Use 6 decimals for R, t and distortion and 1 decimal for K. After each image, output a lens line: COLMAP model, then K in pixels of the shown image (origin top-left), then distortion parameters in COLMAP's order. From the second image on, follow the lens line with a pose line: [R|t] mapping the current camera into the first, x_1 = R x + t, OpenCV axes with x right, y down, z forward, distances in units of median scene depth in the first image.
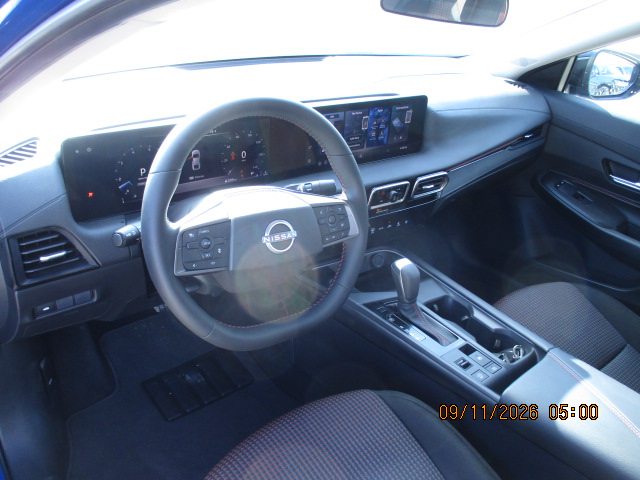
lens RADIAL K [[532.8, 0, 320.0], [0, 532.8, 240.0], [0, 0, 1]] dist [-0.022098, -0.006079]
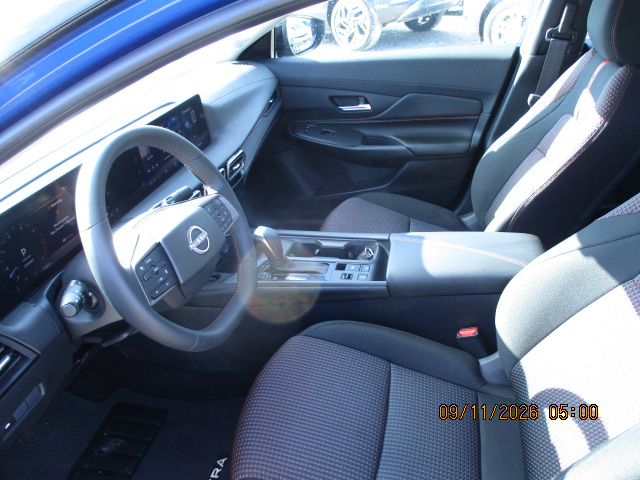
lens RADIAL K [[532.8, 0, 320.0], [0, 532.8, 240.0], [0, 0, 1]] dist [-0.022098, -0.006079]
pose [[0.768590, -0.449152, 0.455557, -0.261571], [0.449000, 0.885972, 0.115987, -0.013781], [-0.455706, 0.115398, 0.882618, -0.073483]]
